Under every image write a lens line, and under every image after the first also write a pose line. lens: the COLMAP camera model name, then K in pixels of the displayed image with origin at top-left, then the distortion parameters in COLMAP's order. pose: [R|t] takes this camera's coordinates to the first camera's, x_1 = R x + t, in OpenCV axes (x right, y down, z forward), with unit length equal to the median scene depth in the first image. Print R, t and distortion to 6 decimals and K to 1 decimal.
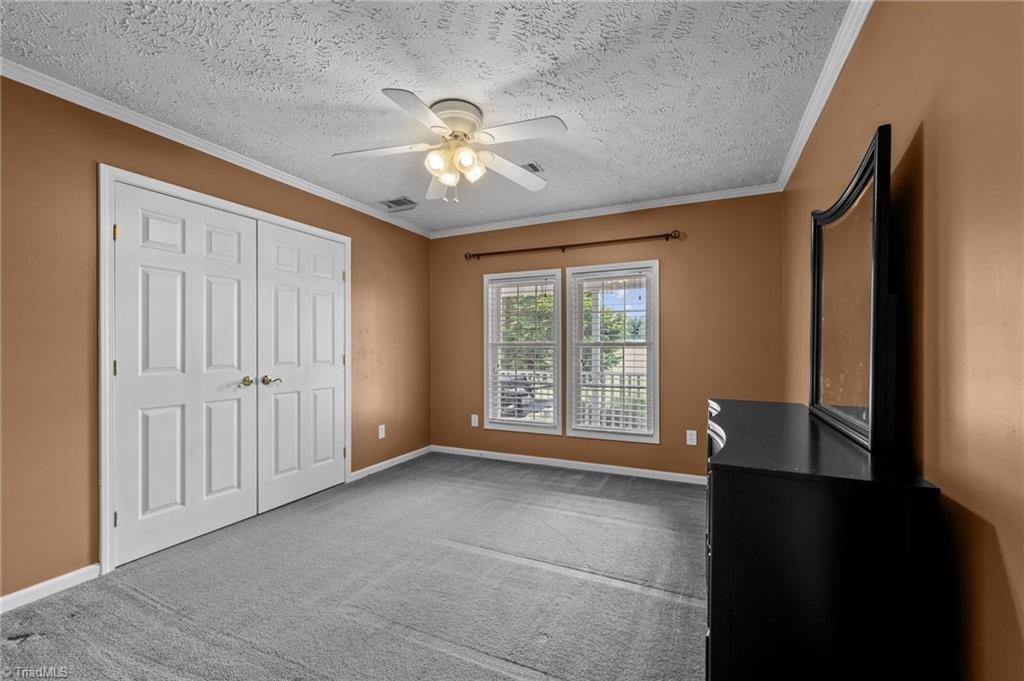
lens RADIAL K [[420.0, 0, 513.3], [0, 420.0, 348.2], [0, 0, 1]] dist [0.001827, -0.000328]
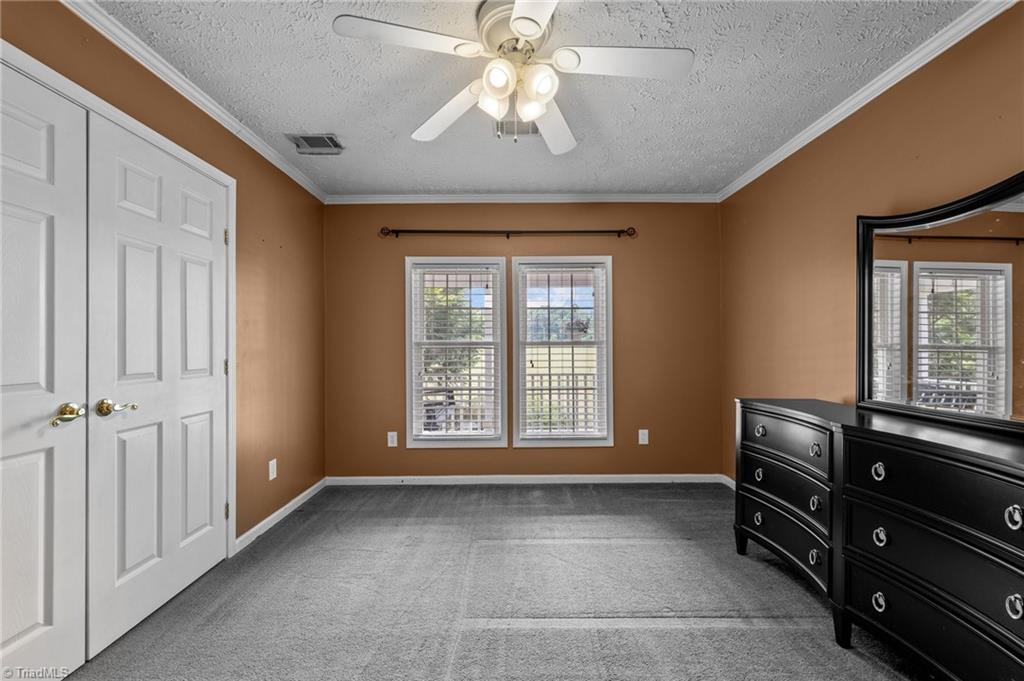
lens RADIAL K [[420.0, 0, 514.3], [0, 420.0, 344.5], [0, 0, 1]] dist [0.001827, -0.000328]
pose [[0.904449, -0.000109, 0.426582, -0.277686], [0.003630, 0.999966, -0.007440, -0.000098], [-0.426566, 0.008278, 0.904418, 0.227882]]
